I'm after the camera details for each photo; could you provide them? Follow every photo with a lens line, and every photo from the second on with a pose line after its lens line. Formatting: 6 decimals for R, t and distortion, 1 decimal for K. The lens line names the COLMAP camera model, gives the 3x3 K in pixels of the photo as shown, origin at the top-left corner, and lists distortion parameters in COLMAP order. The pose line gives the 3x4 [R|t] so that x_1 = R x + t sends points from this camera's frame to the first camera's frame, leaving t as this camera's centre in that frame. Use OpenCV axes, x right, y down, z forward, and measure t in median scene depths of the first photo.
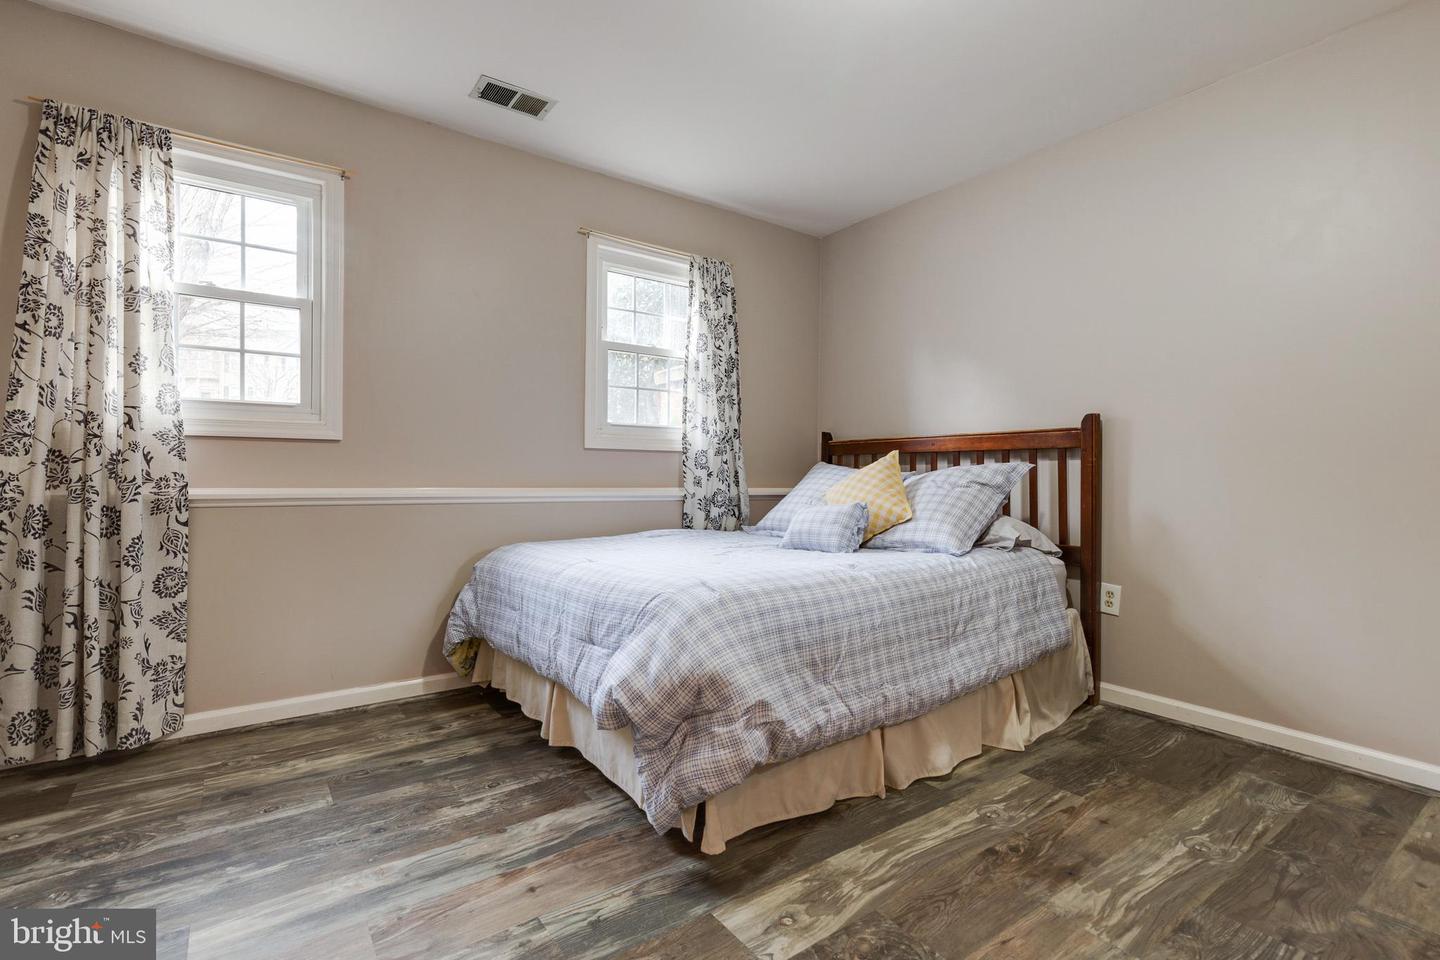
lens RADIAL K [[656.8, 0, 719.7], [0, 656.8, 488.1], [0, 0, 1]] dist [0.005084, 0.000029]
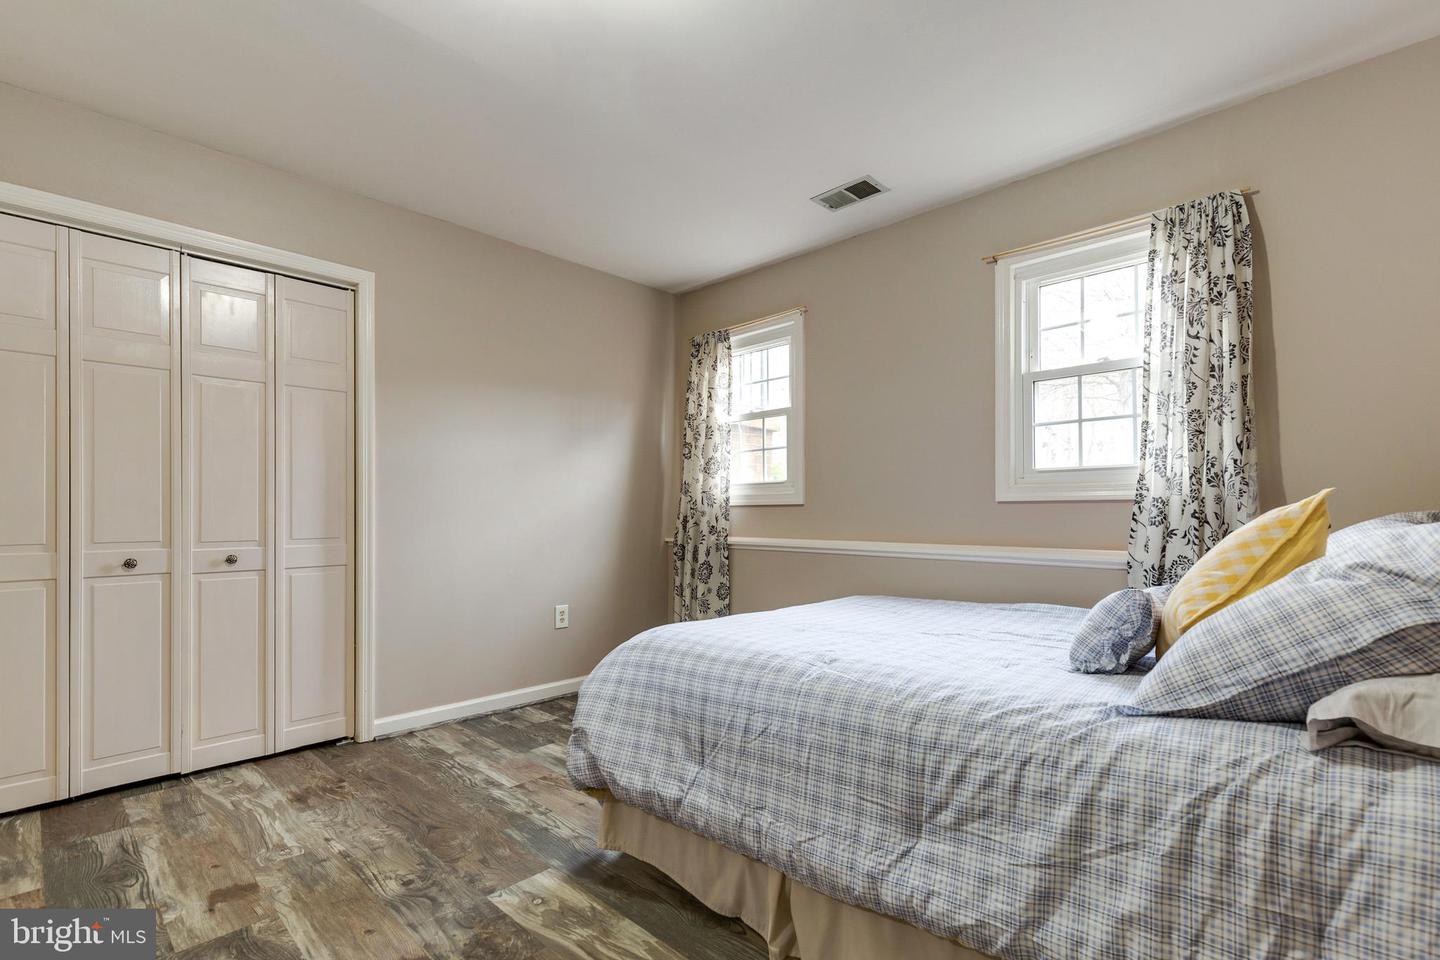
lens RADIAL K [[651.1, 0, 722.1], [0, 651.1, 523.8], [0, 0, 1]] dist [0.004222, 0.000174]
pose [[0.197023, 0.003240, -0.980393, 0.807629], [-0.017687, 0.999844, -0.000250, -0.032609], [0.980239, 0.017389, 0.197050, 0.641440]]
